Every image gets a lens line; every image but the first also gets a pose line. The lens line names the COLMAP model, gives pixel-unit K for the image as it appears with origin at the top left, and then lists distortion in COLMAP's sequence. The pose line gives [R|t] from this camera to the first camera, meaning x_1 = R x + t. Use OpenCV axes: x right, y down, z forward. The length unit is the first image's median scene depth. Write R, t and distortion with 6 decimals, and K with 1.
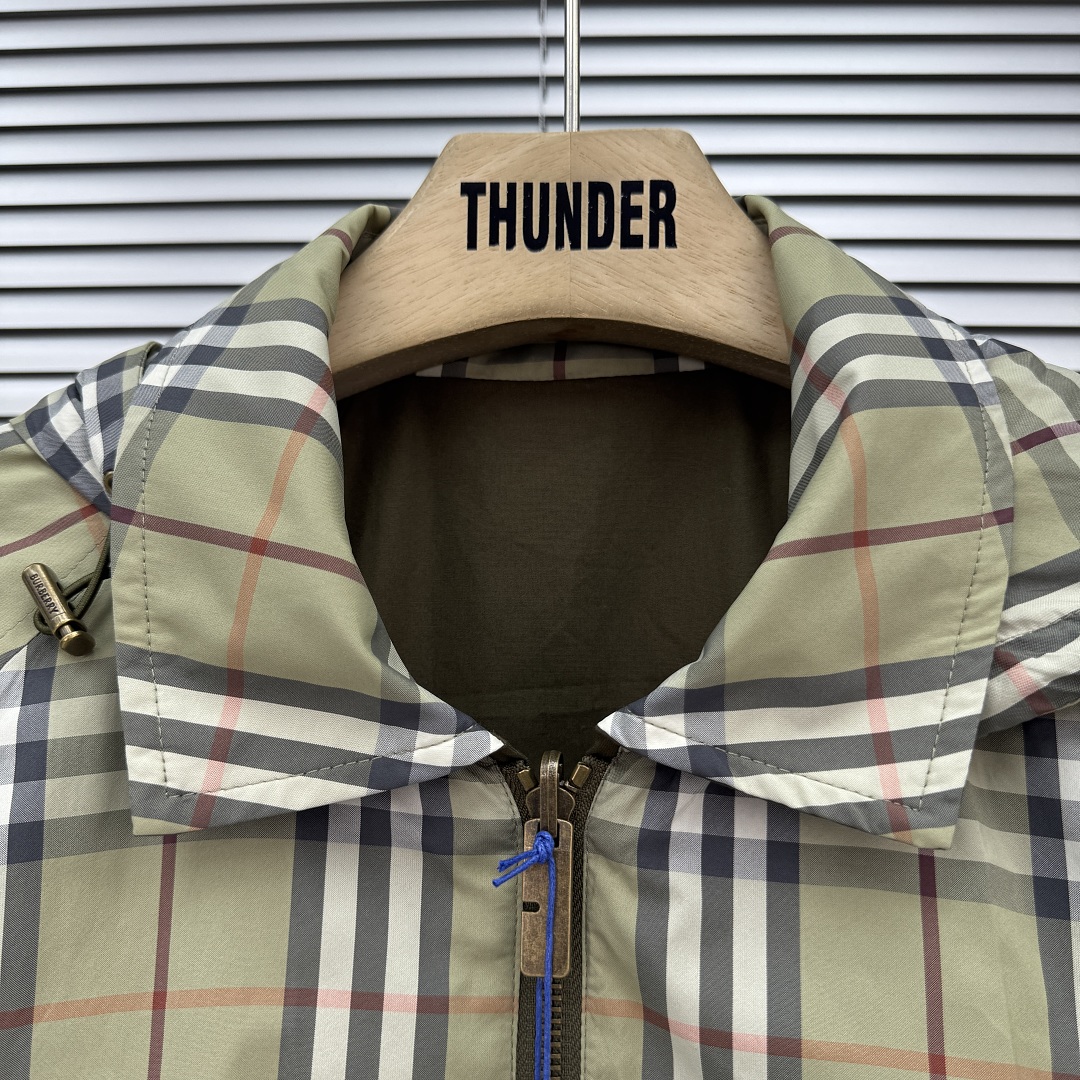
lens RADIAL K [[979.9, 0, 535.1], [0, 979.9, 557.6], [0, 0, 1]] dist [0.050049, -0.069750]
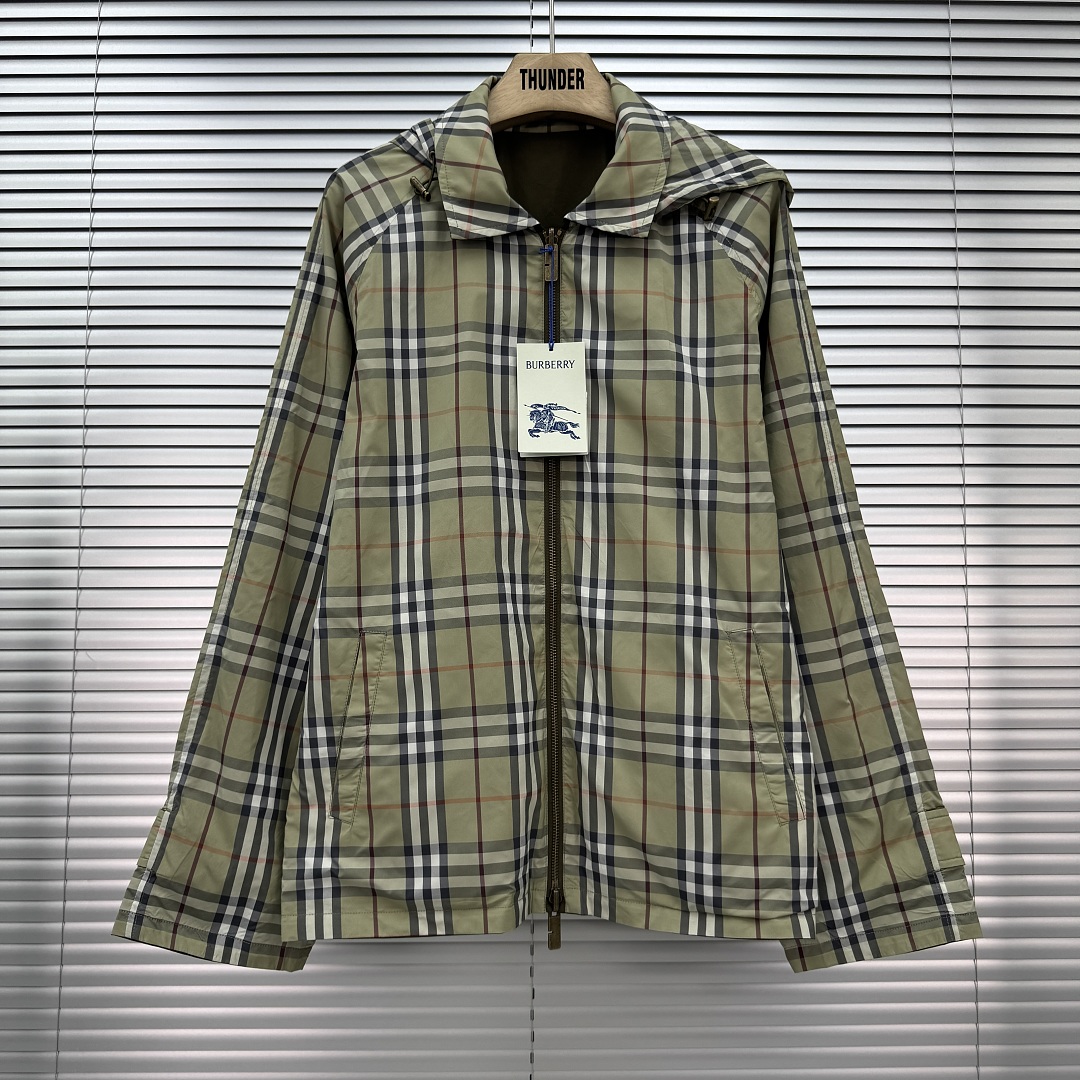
lens RADIAL K [[979.9, 0, 506.9], [0, 979.9, 544.4], [0, 0, 1]] dist [0.050049, -0.069750]
pose [[0.998959, -0.017137, 0.042273, -0.347133], [0.012757, 0.994727, 0.101766, 1.060309], [-0.043794, -0.101121, 0.993910, -2.991428]]
